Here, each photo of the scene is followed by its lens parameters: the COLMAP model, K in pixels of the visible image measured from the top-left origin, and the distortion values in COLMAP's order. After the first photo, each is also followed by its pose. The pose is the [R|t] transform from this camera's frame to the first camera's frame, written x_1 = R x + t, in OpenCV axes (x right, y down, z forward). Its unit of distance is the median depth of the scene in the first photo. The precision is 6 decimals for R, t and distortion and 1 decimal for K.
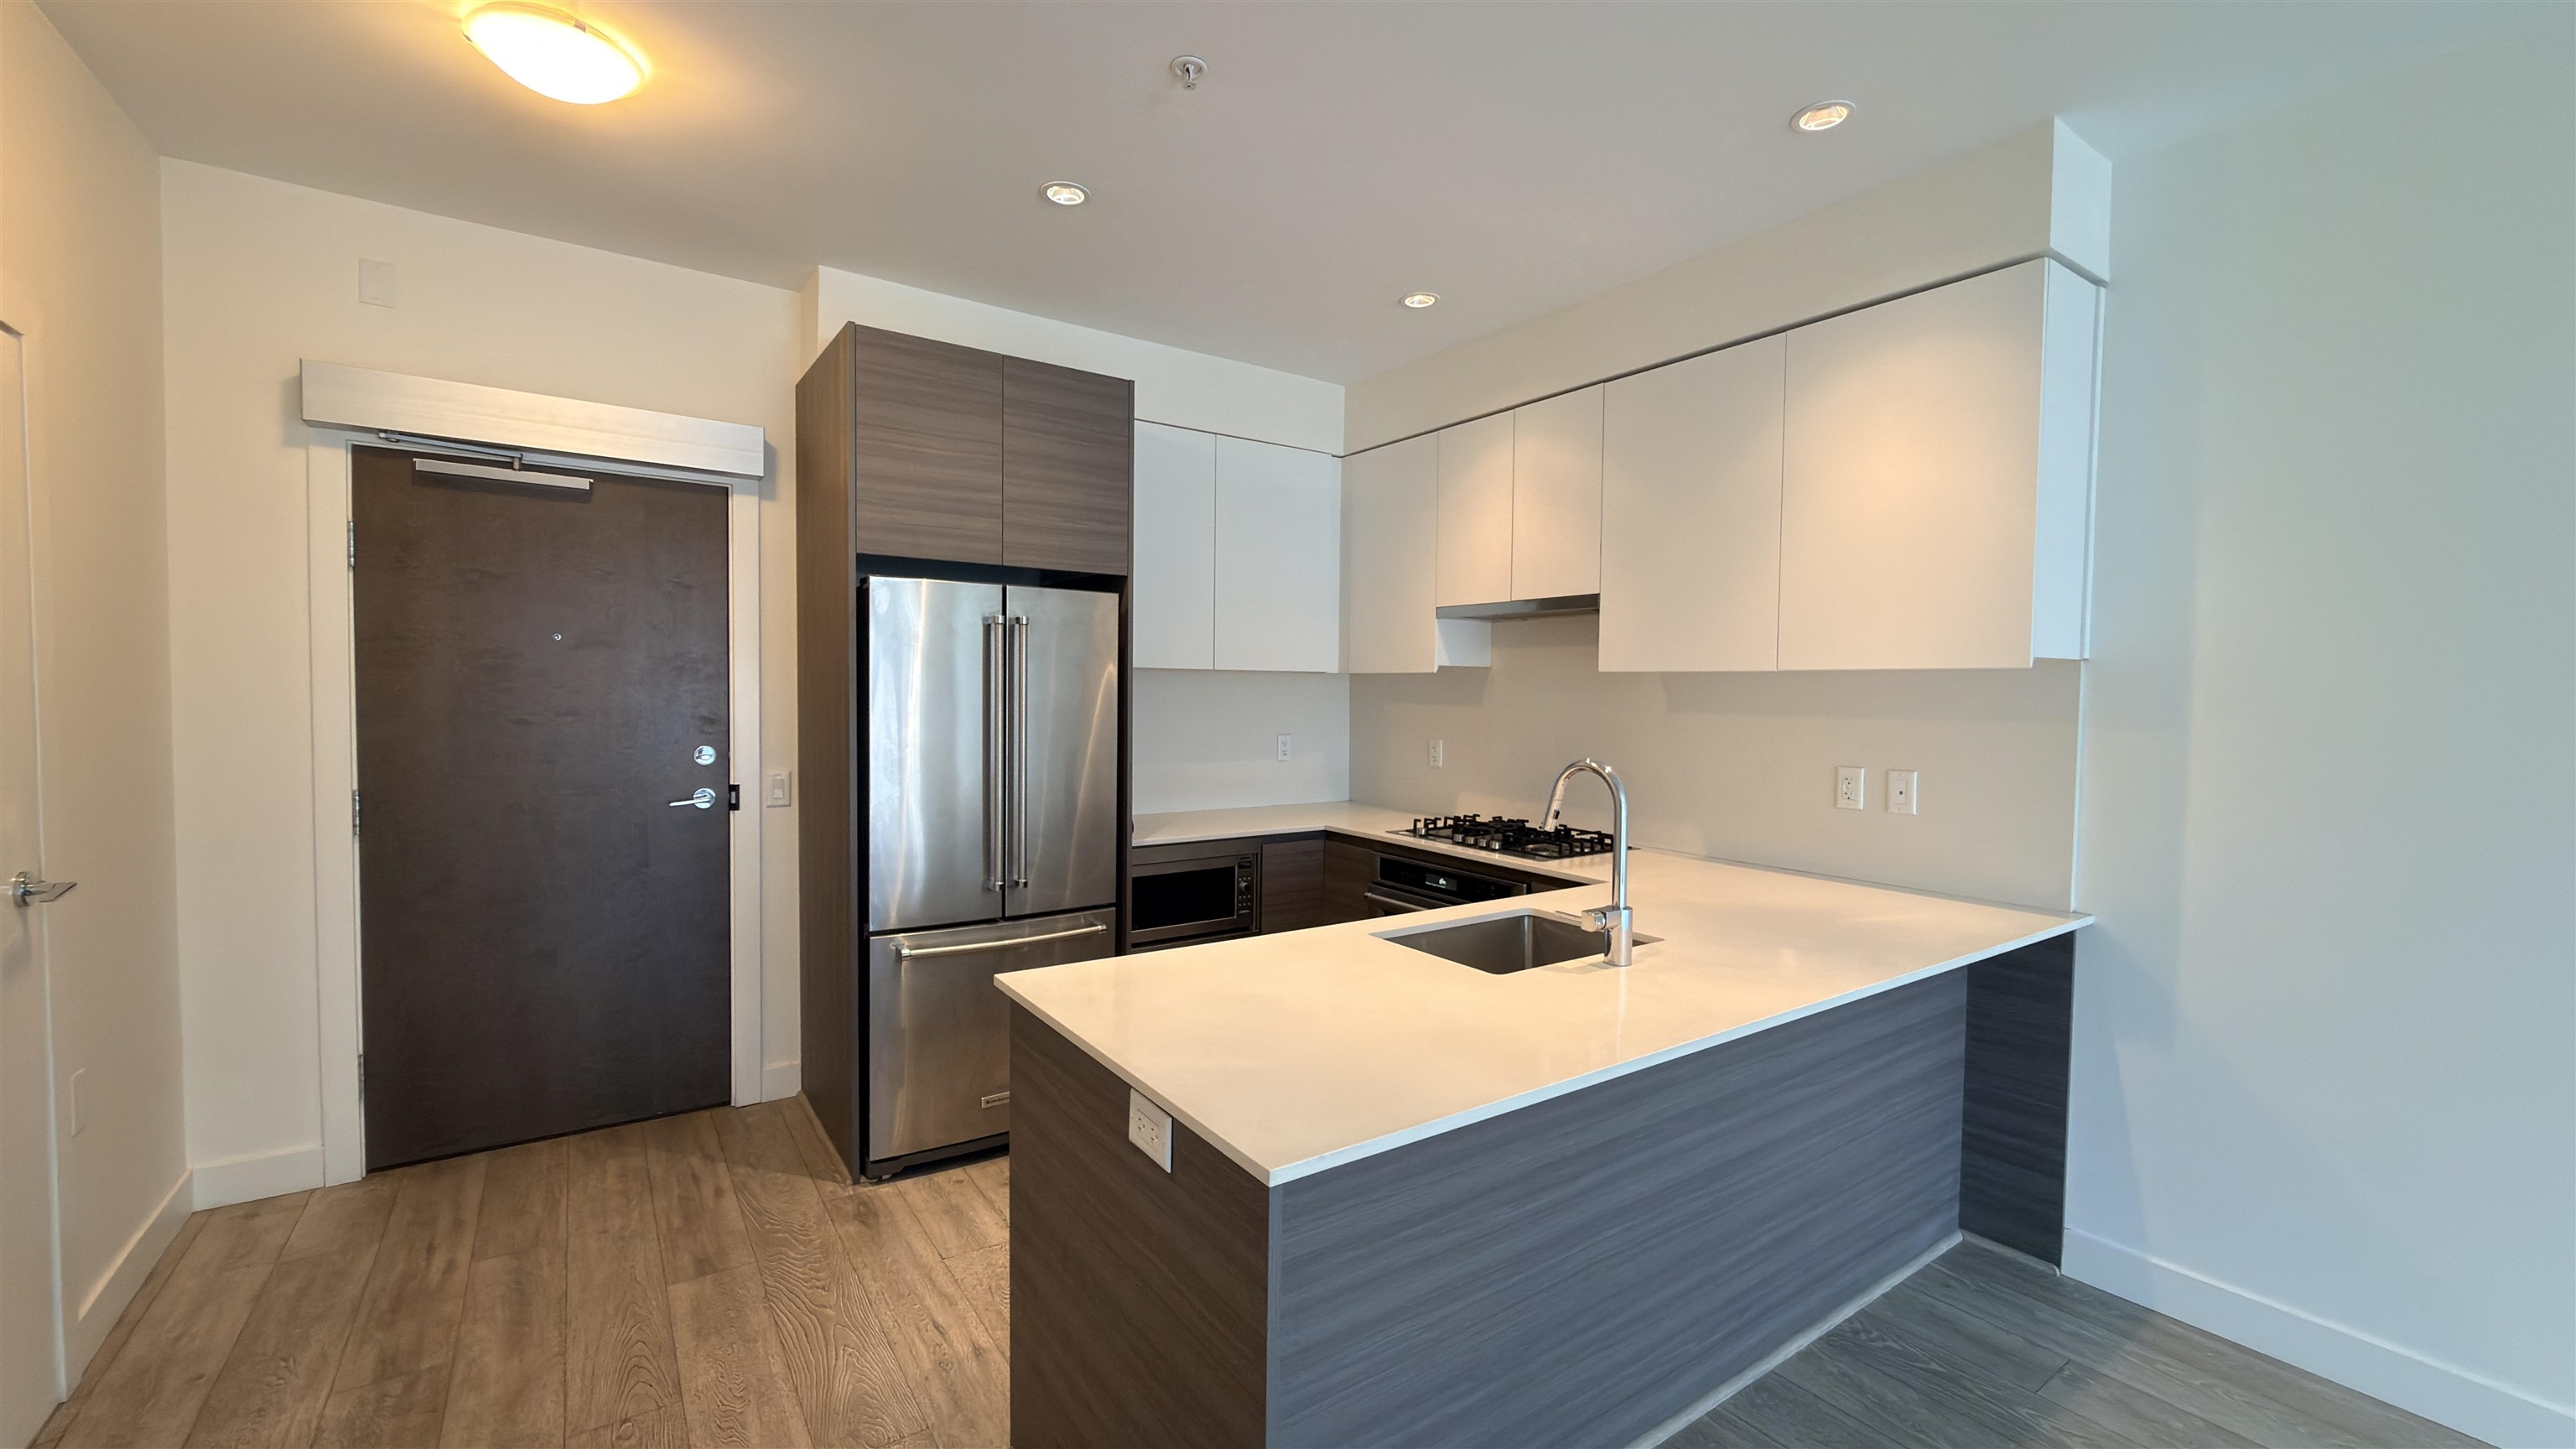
lens RADIAL K [[1024.9, 0, 1284.7], [0, 1024.9, 732.0], [0, 0, 1]] dist [0.005086, -0.000135]
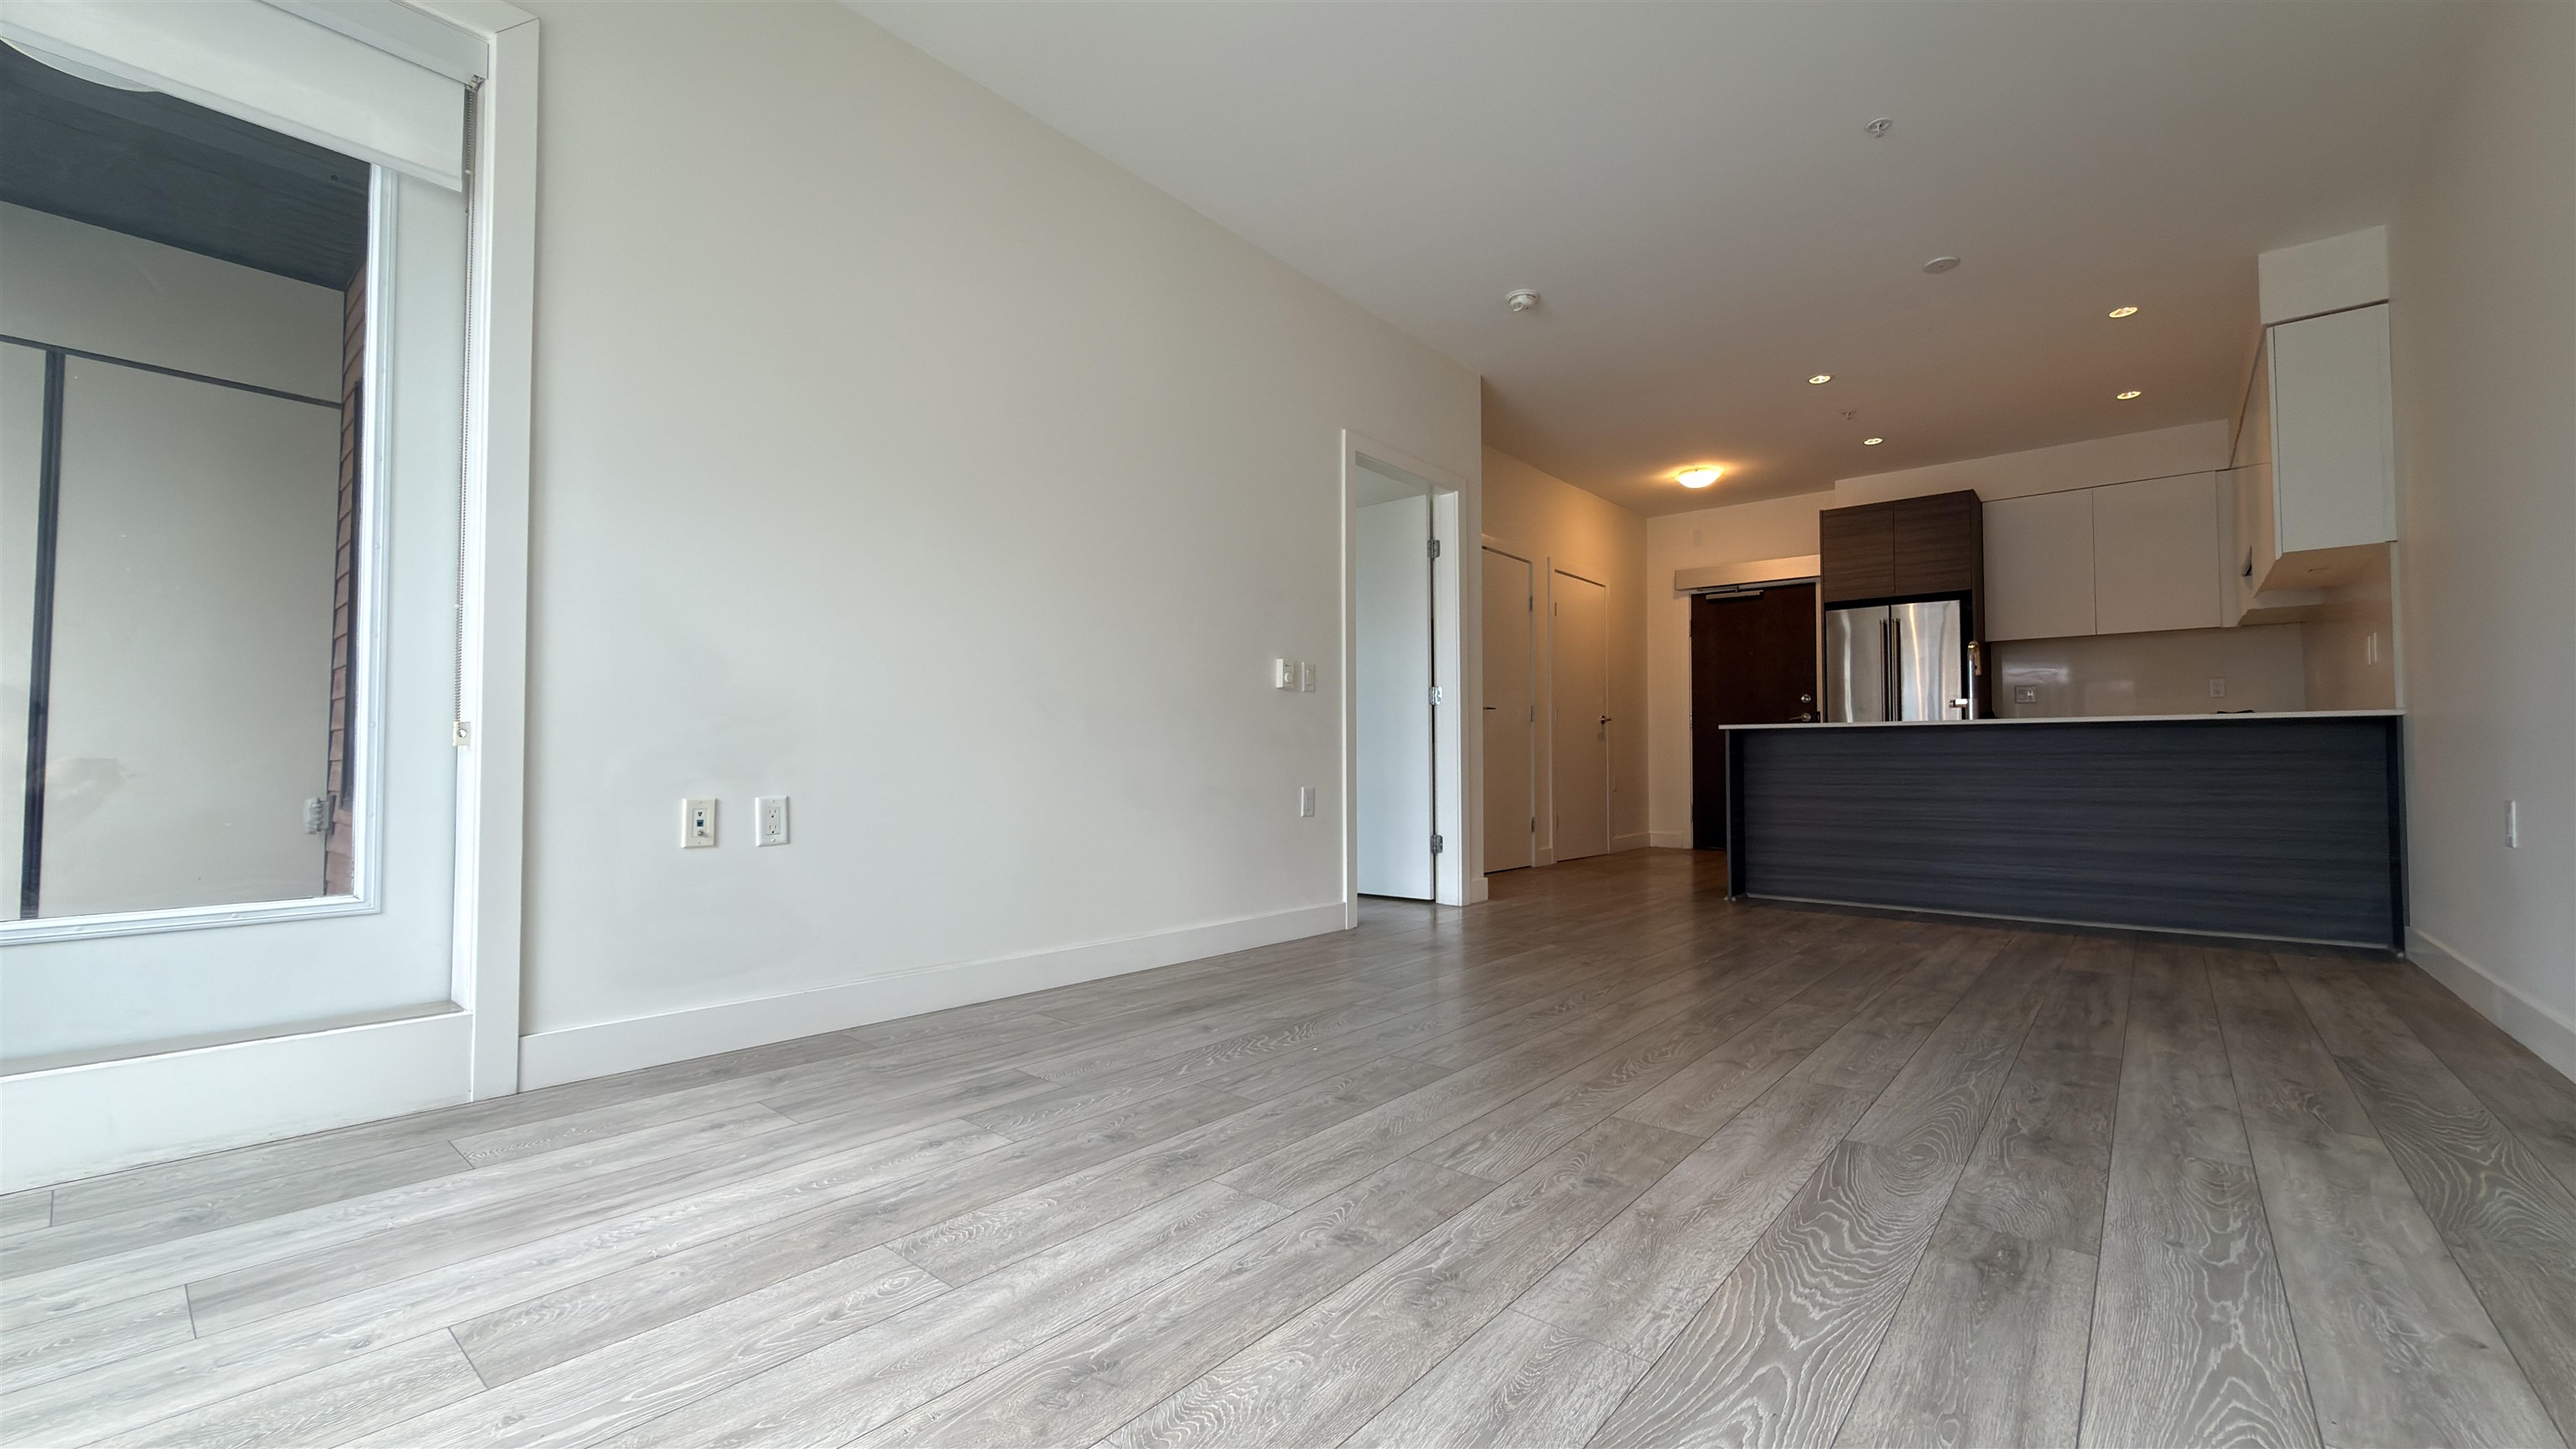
lens RADIAL K [[1024.9, 0, 1285.4], [0, 1024.9, 717.8], [0, 0, 1]] dist [0.005086, -0.000135]
pose [[0.255966, -0.055139, -0.965112, 1.499830], [-0.040741, 0.996870, -0.067759, 0.297400], [0.965827, 0.056664, 0.252919, -0.786202]]
